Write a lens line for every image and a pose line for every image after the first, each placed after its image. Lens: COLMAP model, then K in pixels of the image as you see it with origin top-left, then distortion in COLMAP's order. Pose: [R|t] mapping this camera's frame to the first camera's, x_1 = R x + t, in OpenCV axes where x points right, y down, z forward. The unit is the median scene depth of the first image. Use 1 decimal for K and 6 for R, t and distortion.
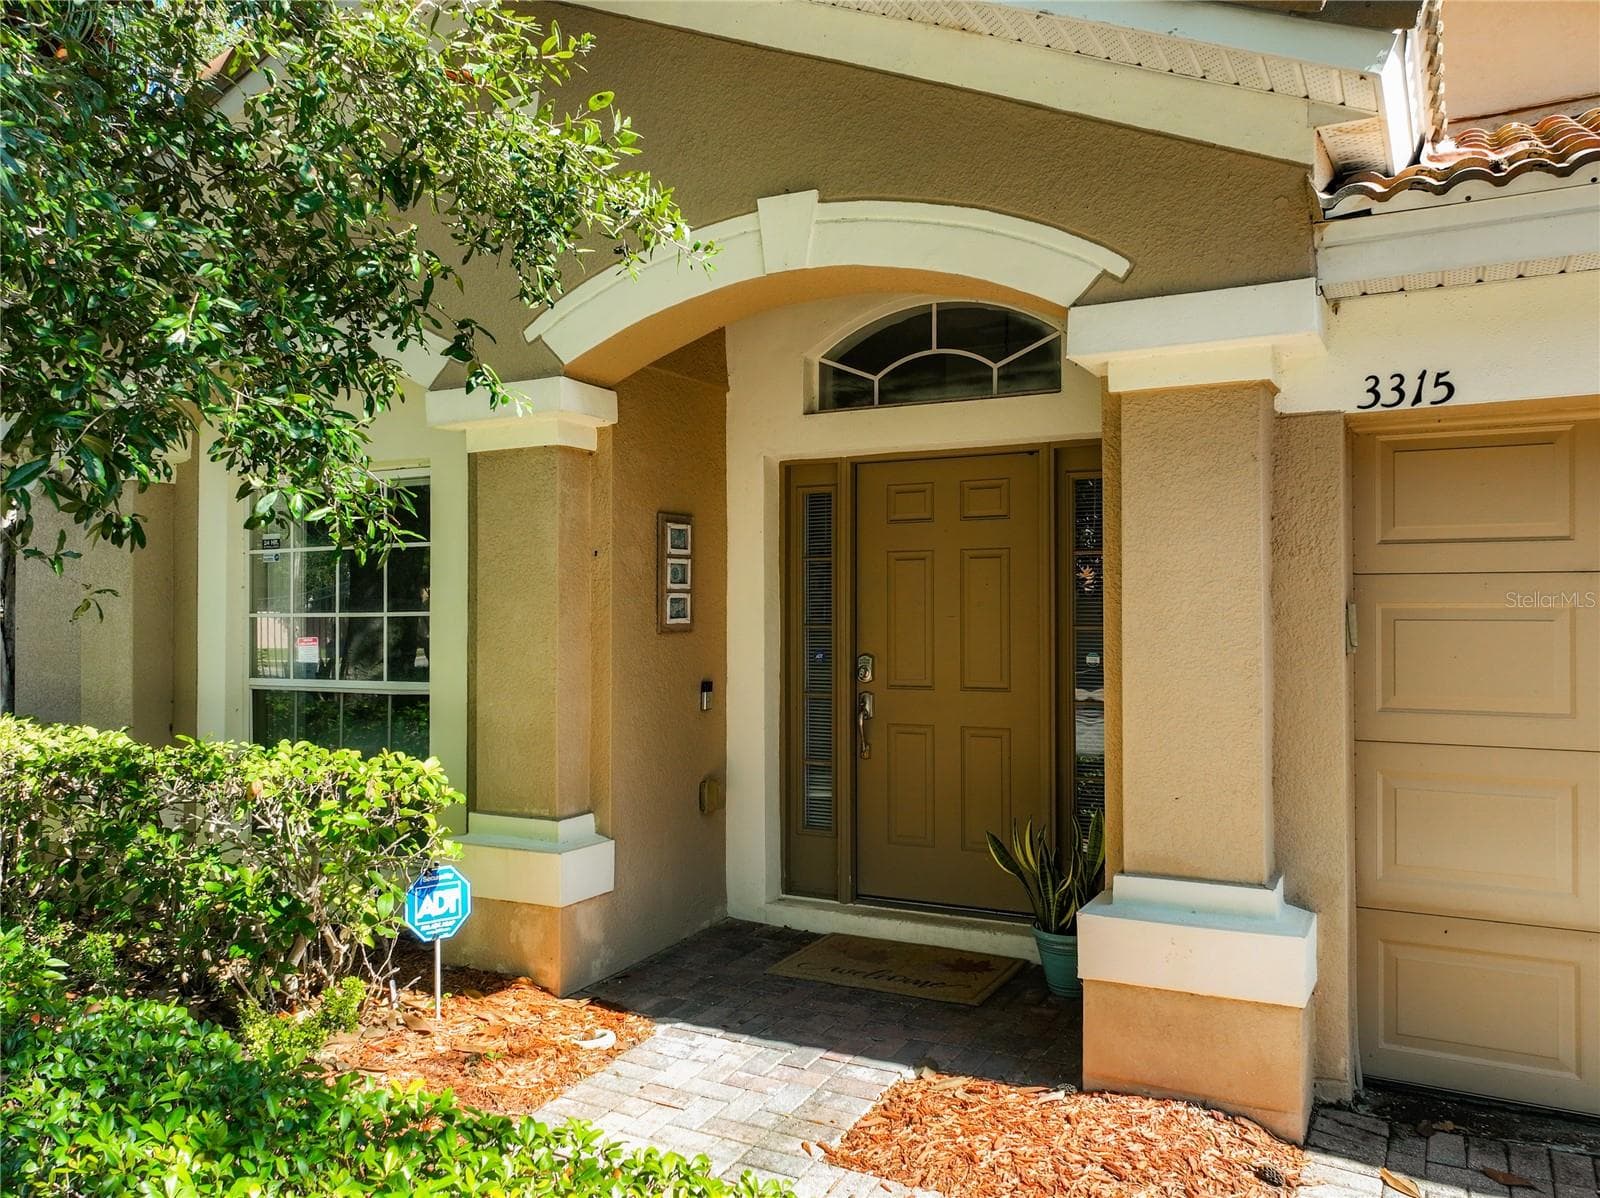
lens RADIAL K [[1215.3, 0, 806.3], [0, 1215.3, 600.0], [0, 0, 1]] dist [0.013231, -0.001068]
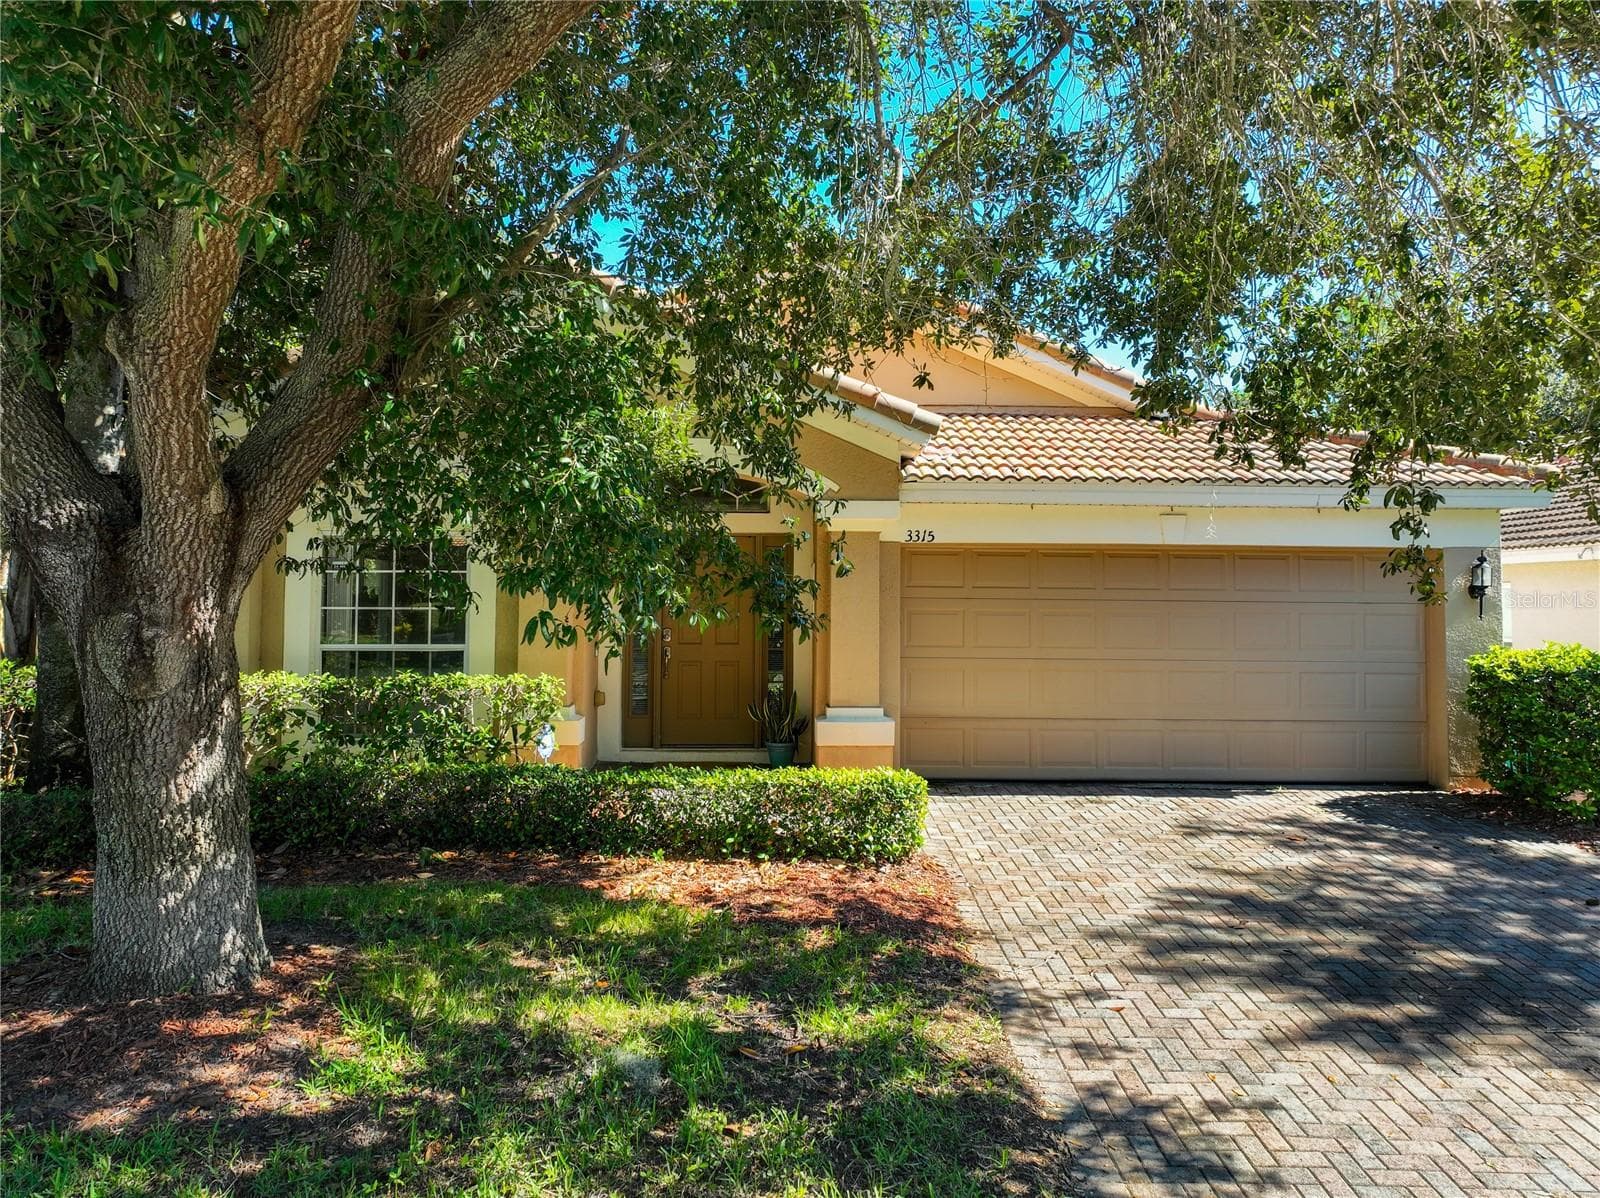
lens RADIAL K [[1147.0, 0, 800.8], [0, 1147.0, 544.5], [0, 0, 1]] dist [0.004298, 0.013845]
pose [[0.868746, 0.028247, 0.494451, -0.962314], [-0.014231, 0.999384, -0.032089, -0.050953], [-0.495053, 0.020840, 0.868613, -1.077046]]
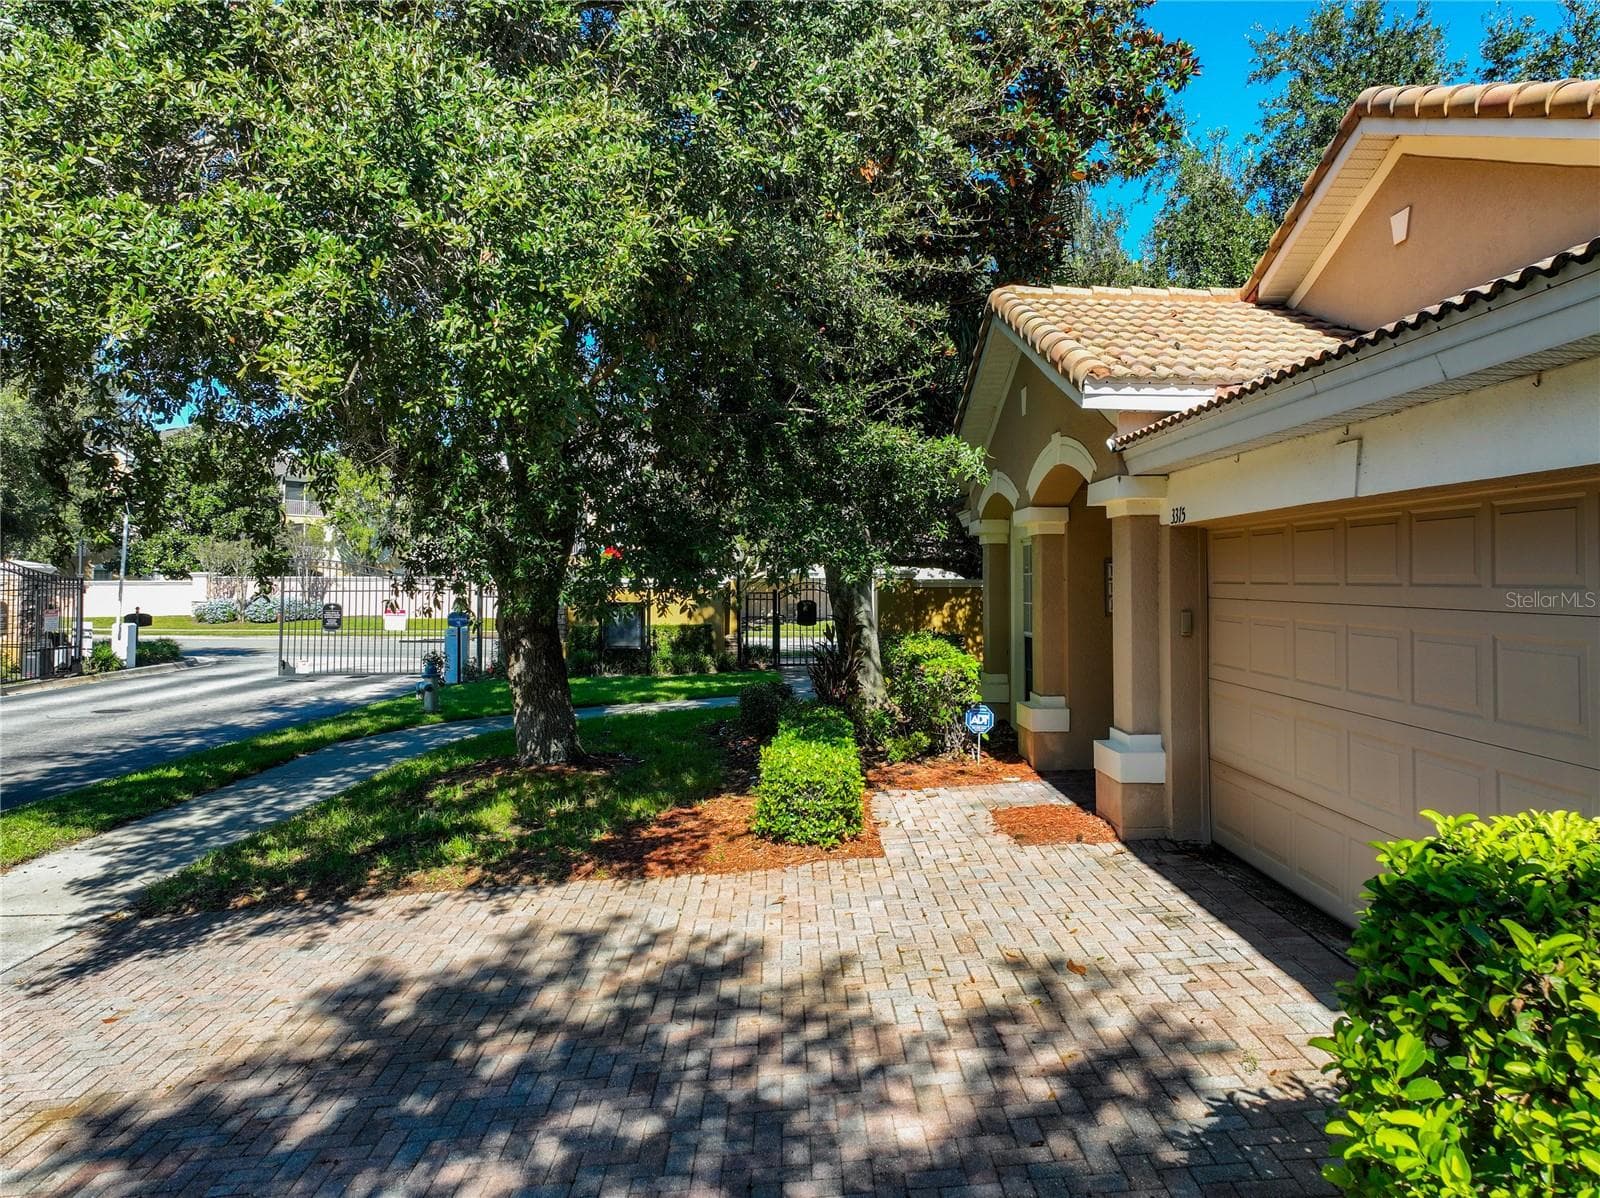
lens RADIAL K [[1144.3, 0, 803.6], [0, 1144.3, 542.5], [0, 0, 1]] dist [0.003246, 0.004606]
pose [[0.477169, -0.030313, -0.878288, 1.683795], [0.012129, 0.999537, -0.027909, -0.063473], [0.878728, 0.002665, 0.477316, -0.491345]]
